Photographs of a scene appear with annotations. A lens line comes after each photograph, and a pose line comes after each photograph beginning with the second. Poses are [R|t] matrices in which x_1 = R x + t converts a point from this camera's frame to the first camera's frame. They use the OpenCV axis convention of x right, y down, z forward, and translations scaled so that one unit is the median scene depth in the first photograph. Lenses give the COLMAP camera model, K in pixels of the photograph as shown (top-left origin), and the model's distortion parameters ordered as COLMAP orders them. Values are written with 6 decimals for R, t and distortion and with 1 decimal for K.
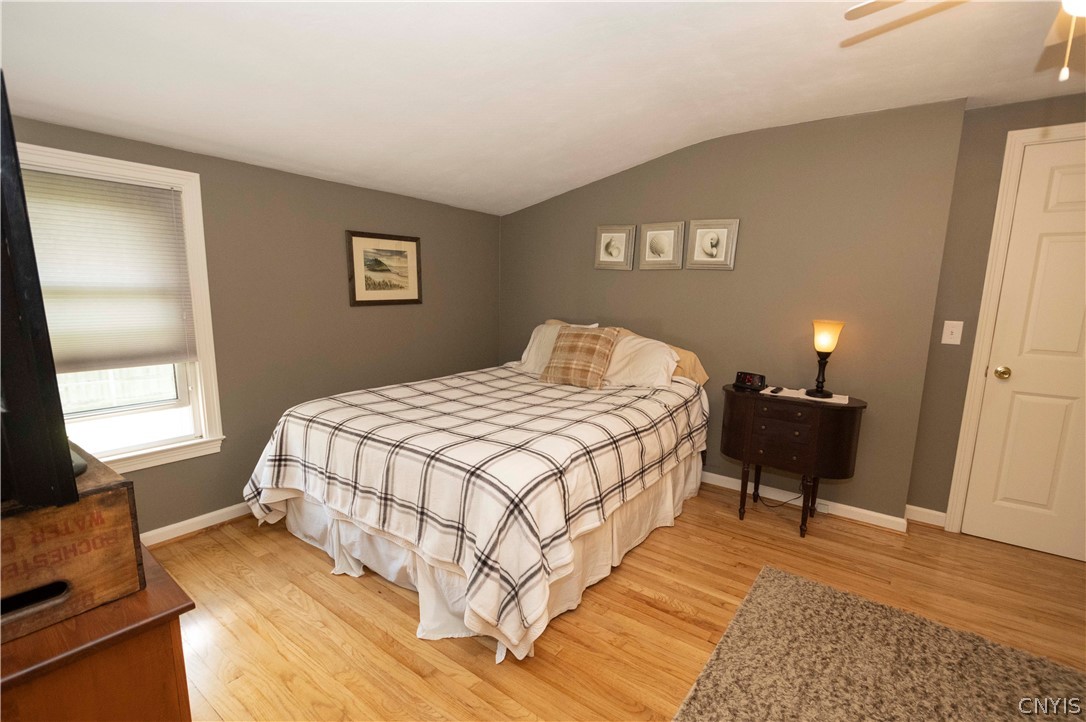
lens RADIAL K [[487.0, 0, 538.7], [0, 487.0, 371.9], [0, 0, 1]] dist [-0.003440, -0.001361]
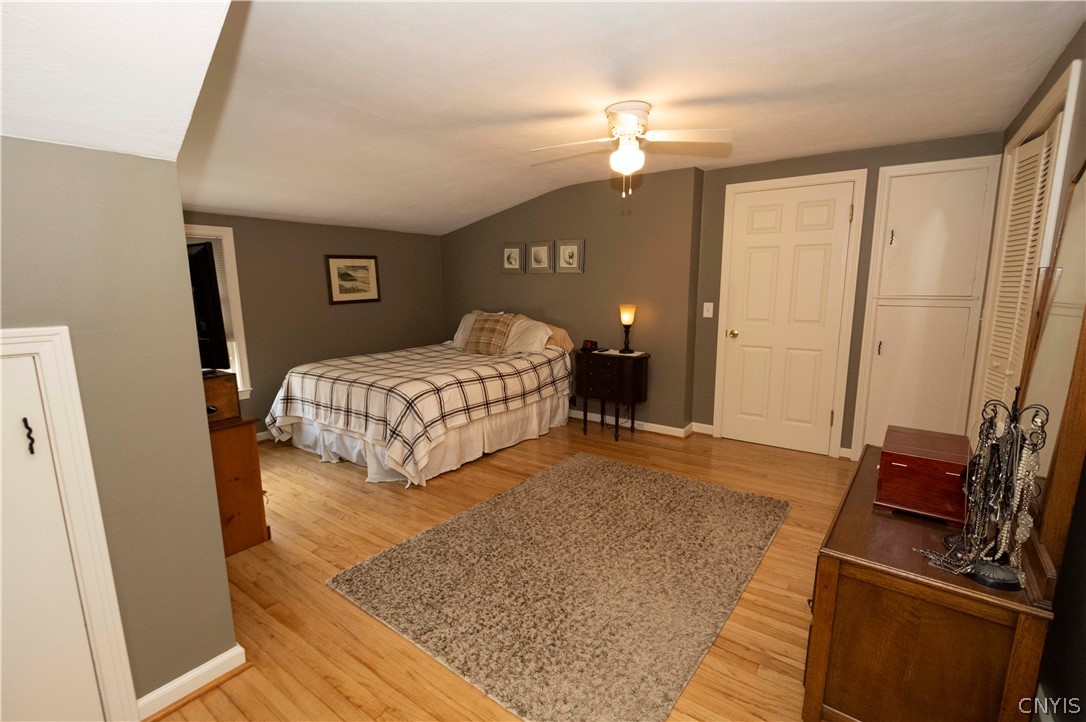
lens RADIAL K [[487.0, 0, 538.7], [0, 487.0, 371.9], [0, 0, 1]] dist [-0.003440, -0.001361]
pose [[0.999525, -0.030662, 0.002981, 0.286824], [0.030614, 0.999420, 0.014903, 0.079749], [-0.003436, -0.014804, 0.999885, -0.587094]]
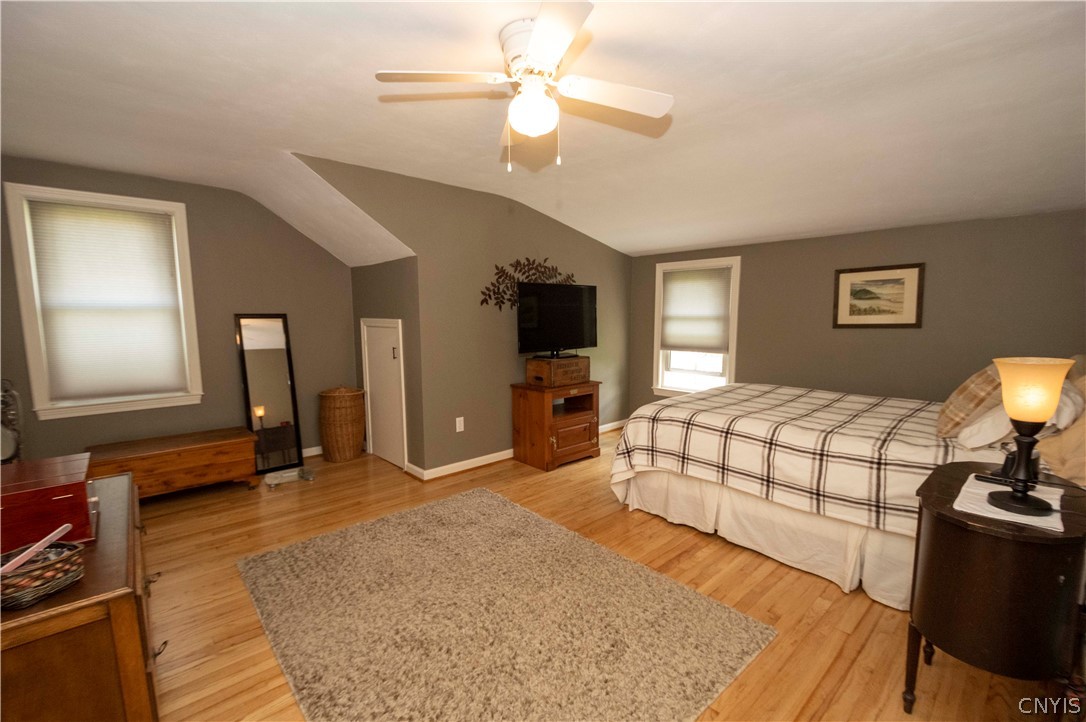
lens RADIAL K [[481.5, 0, 556.4], [0, 481.5, 367.7], [0, 0, 1]] dist [-0.001667, -0.000331]
pose [[-0.172219, 0.087856, -0.981133, 1.152722], [-0.161993, 0.979928, 0.116183, -0.073373], [0.971647, 0.178946, -0.154531, 0.595337]]
